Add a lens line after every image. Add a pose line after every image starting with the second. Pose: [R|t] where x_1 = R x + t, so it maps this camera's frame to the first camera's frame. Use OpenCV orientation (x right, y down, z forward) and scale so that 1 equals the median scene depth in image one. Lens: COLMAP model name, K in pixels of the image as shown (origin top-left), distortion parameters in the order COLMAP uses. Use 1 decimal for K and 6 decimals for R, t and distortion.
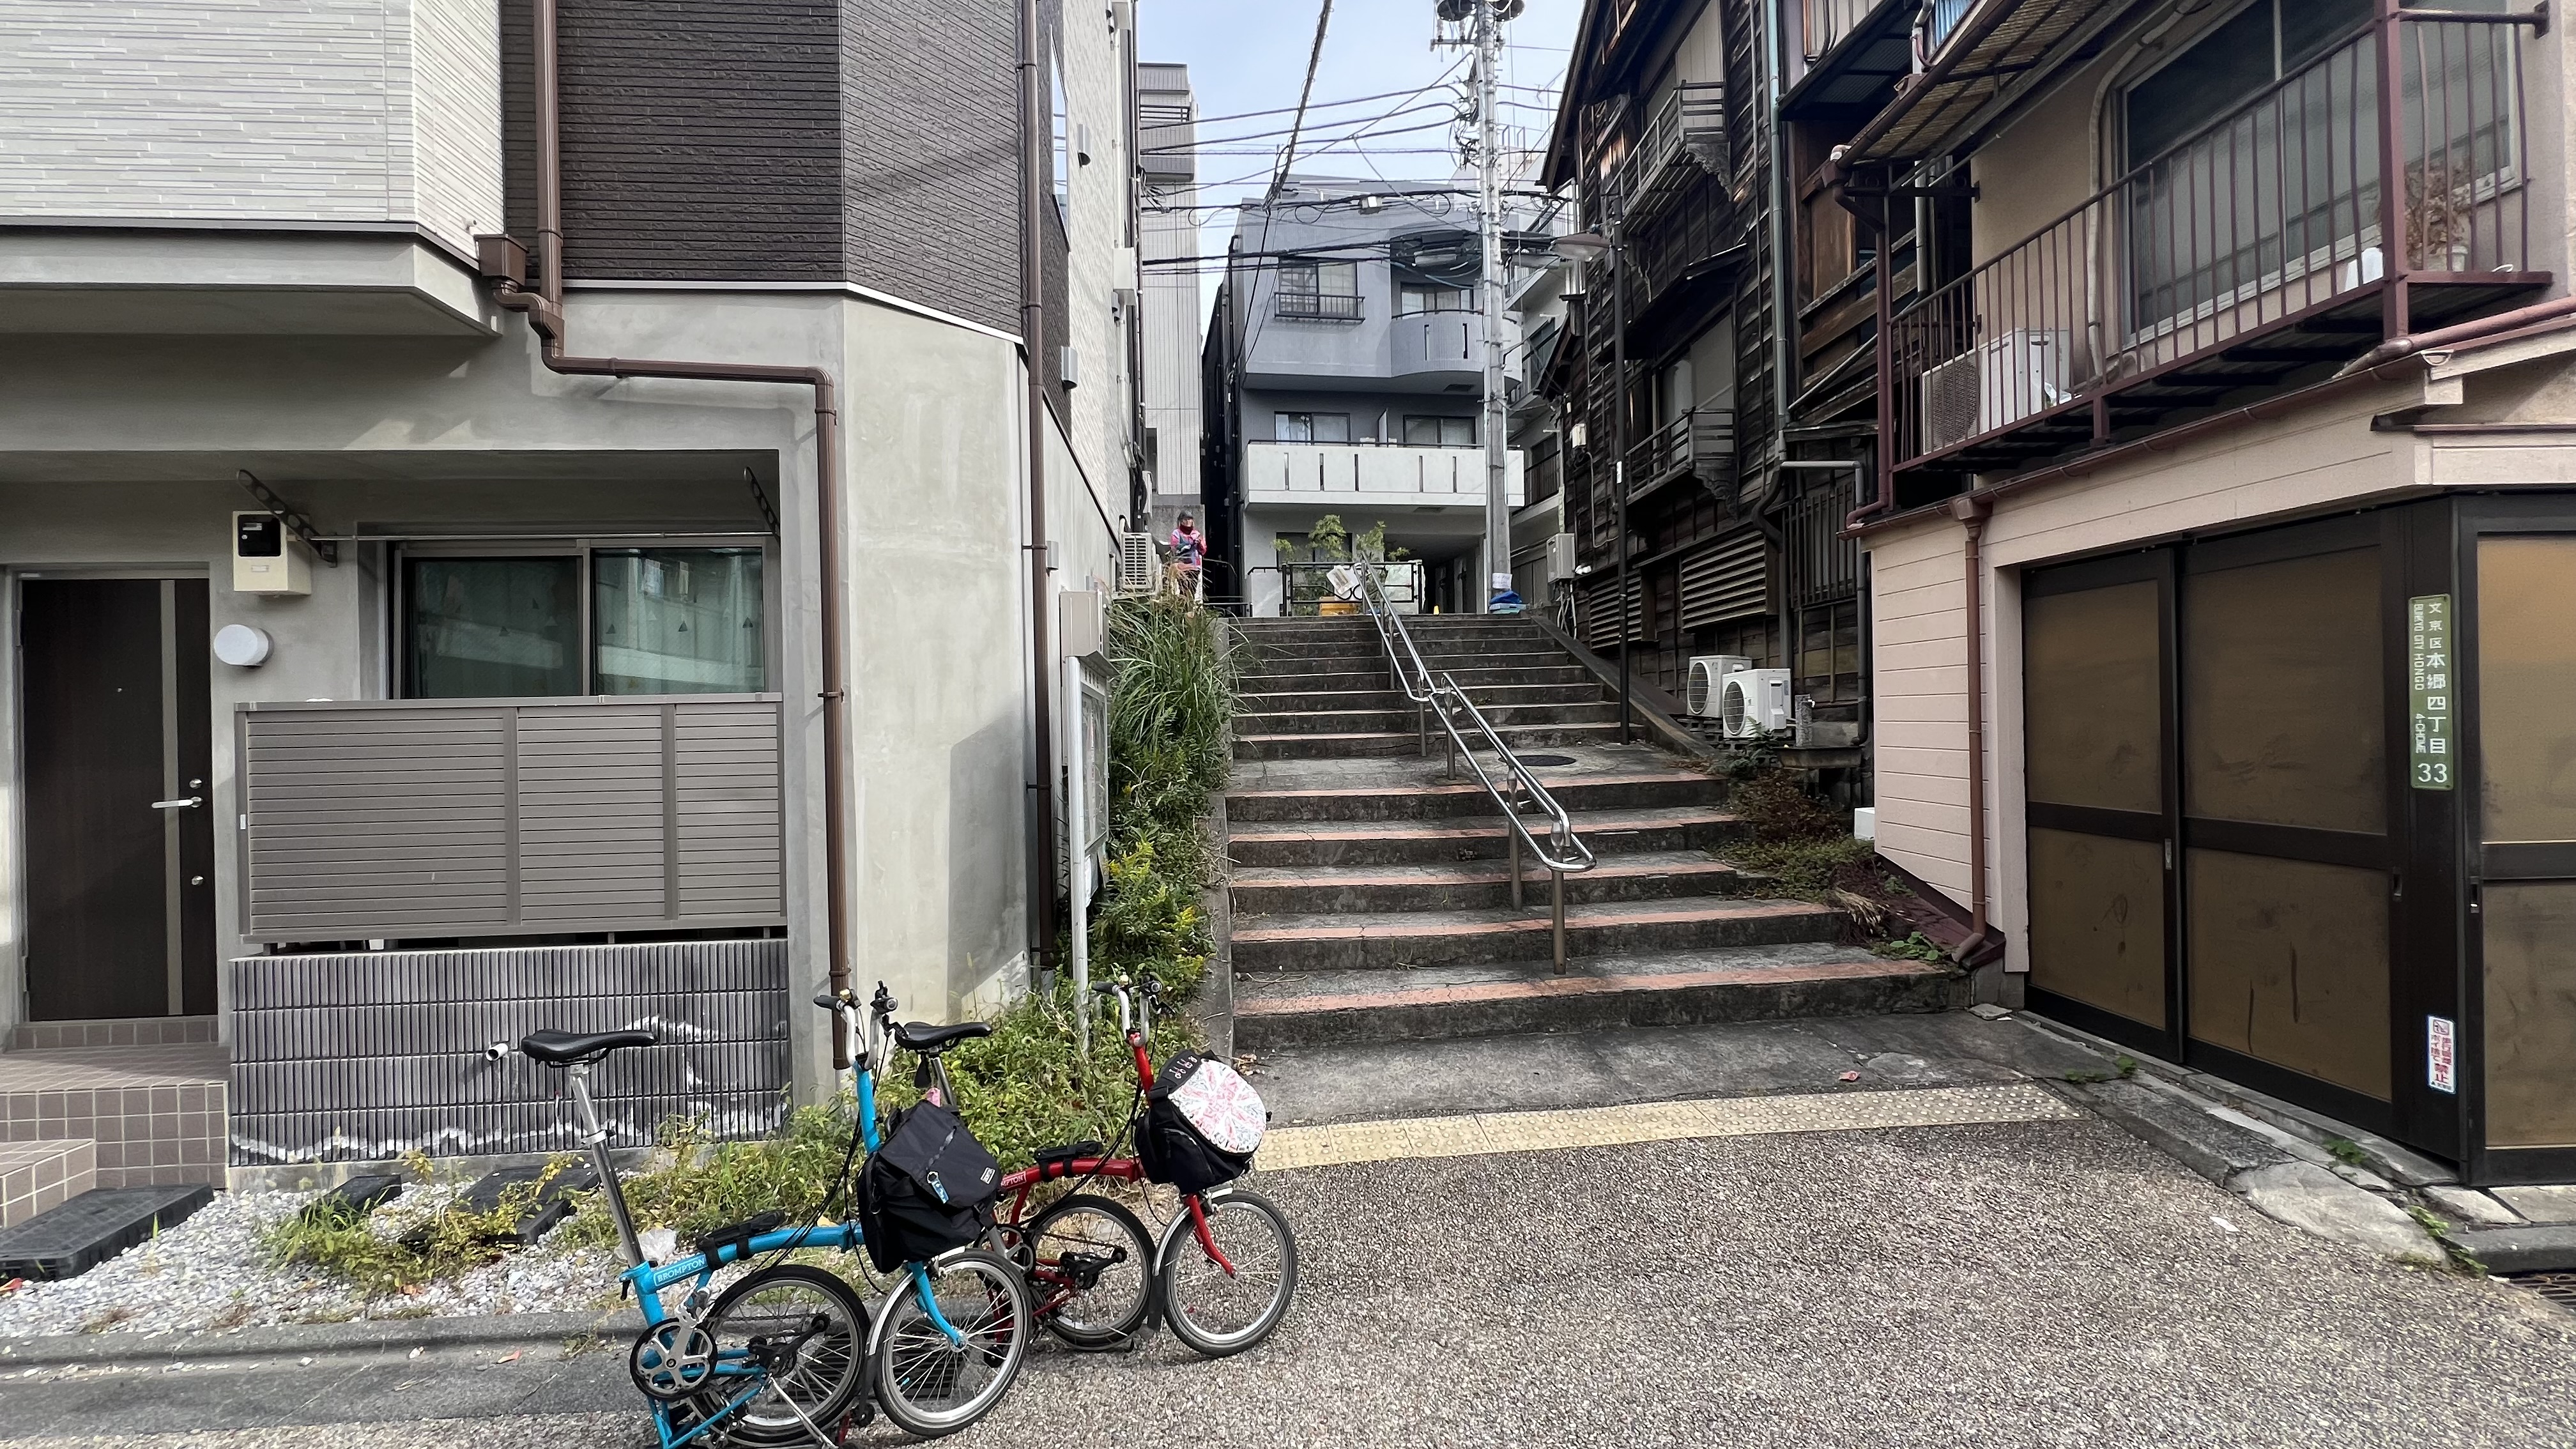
lens RADIAL K [[1014.7, 0, 1290.6], [0, 1014.7, 731.2], [0, 0, 1]] dist [-0.002452, -0.000045]
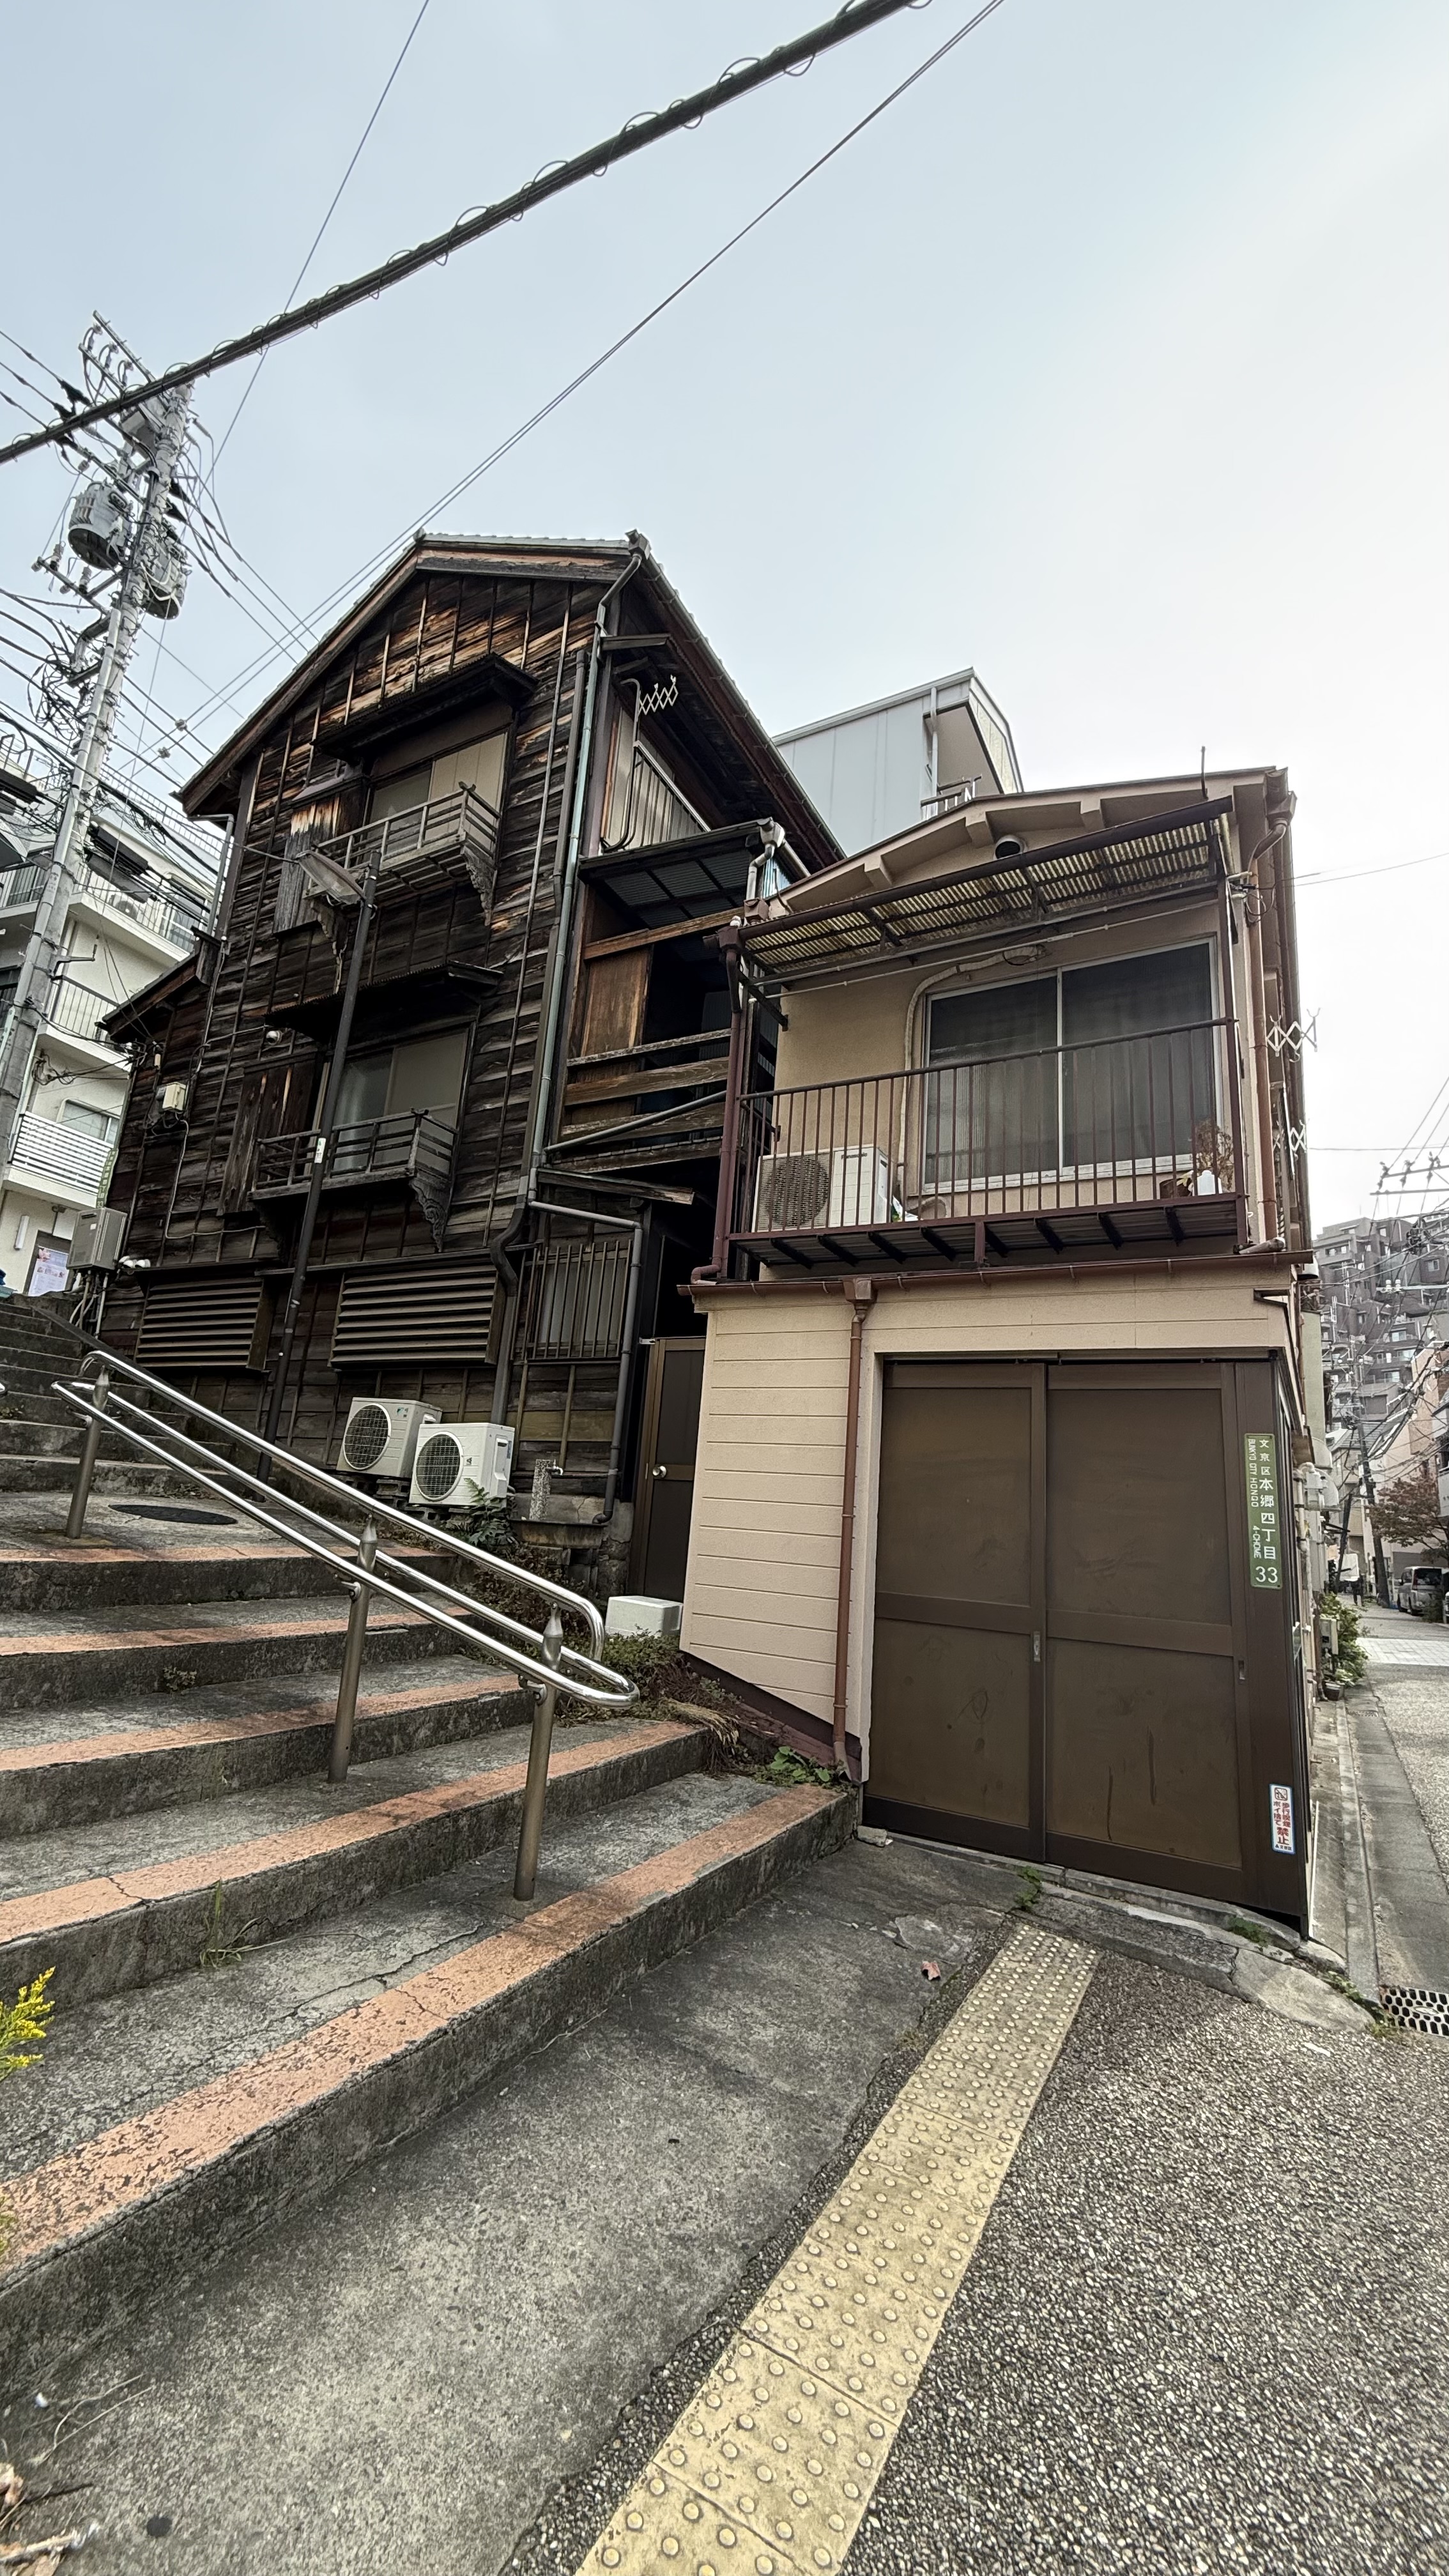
lens RADIAL K [[1016.0, 0, 726.3], [0, 1016.0, 1284.0], [0, 0, 1]] dist [-0.000700, -0.000183]
pose [[0.522540, 0.258804, 0.812387, -0.226198], [-0.075303, 0.963104, -0.258381, 0.045716], [-0.849283, 0.073839, 0.522749, 0.577564]]
